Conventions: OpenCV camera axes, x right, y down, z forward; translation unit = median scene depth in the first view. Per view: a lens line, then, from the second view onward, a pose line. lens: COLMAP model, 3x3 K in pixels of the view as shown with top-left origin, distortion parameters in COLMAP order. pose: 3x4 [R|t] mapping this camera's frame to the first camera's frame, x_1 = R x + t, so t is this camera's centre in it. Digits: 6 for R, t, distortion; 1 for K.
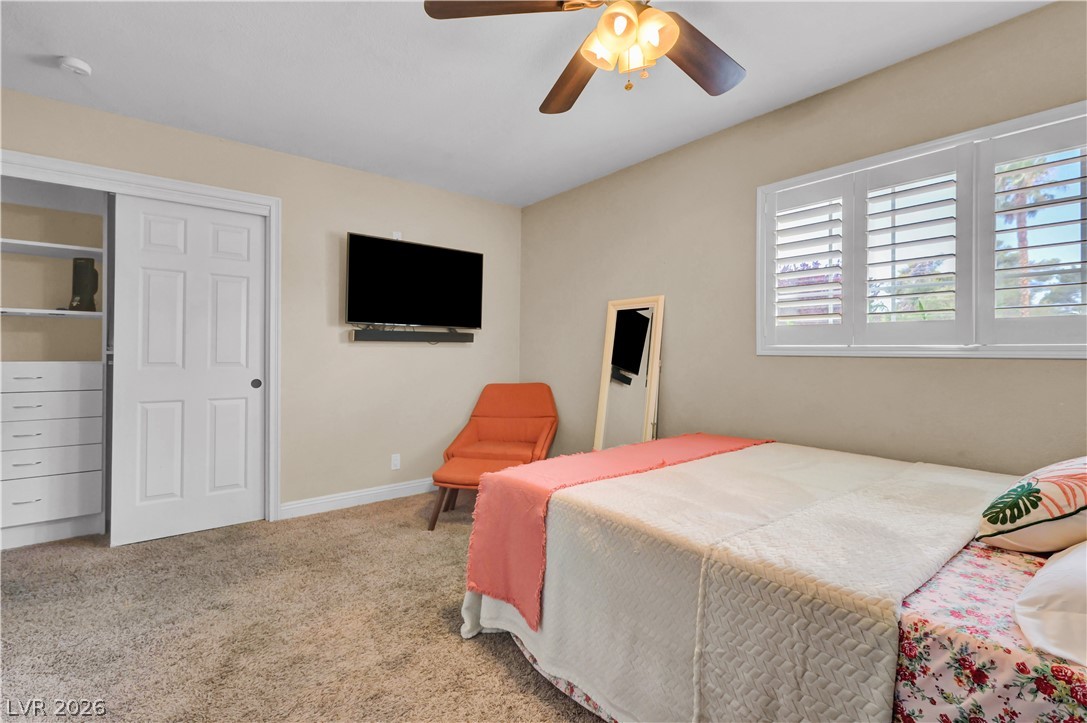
lens RADIAL K [[477.1, 0, 542.5], [0, 477.1, 343.8], [0, 0, 1]] dist [0.001057, 0.000015]
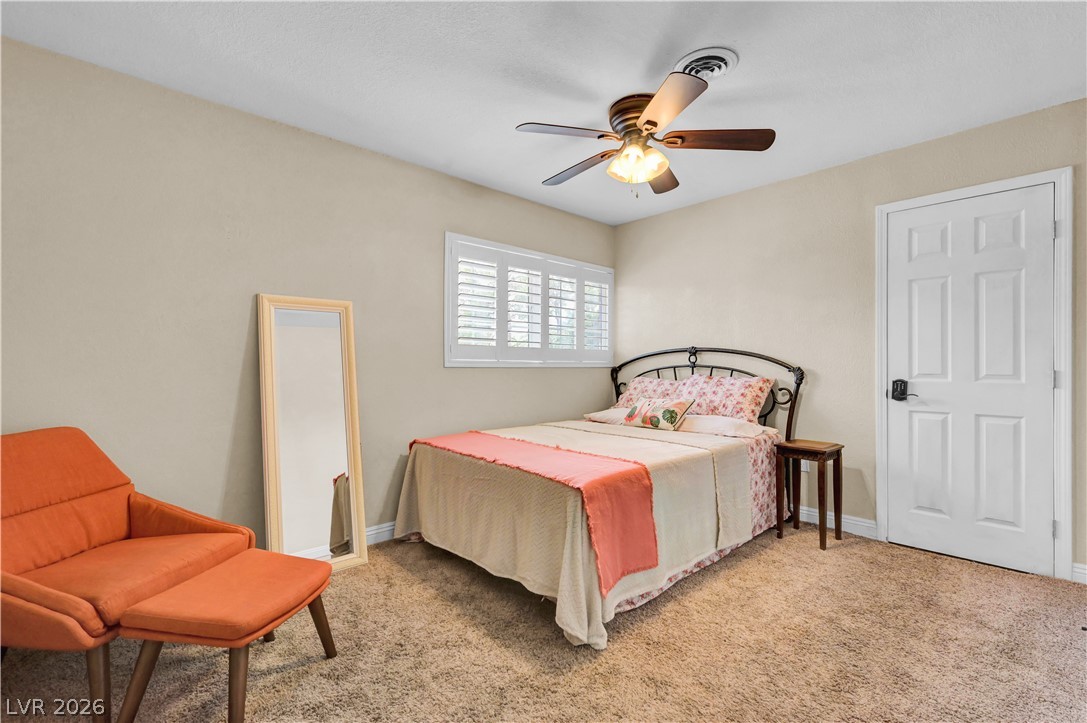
lens RADIAL K [[482.1, 0, 543.5], [0, 482.1, 361.5], [0, 0, 1]] dist [0.006509, 0.000071]
pose [[-0.060822, 0.001187, 0.998148, -1.021865], [-0.013283, 0.999910, -0.001998, 0.008929], [-0.998060, -0.013380, -0.060800, 1.037309]]
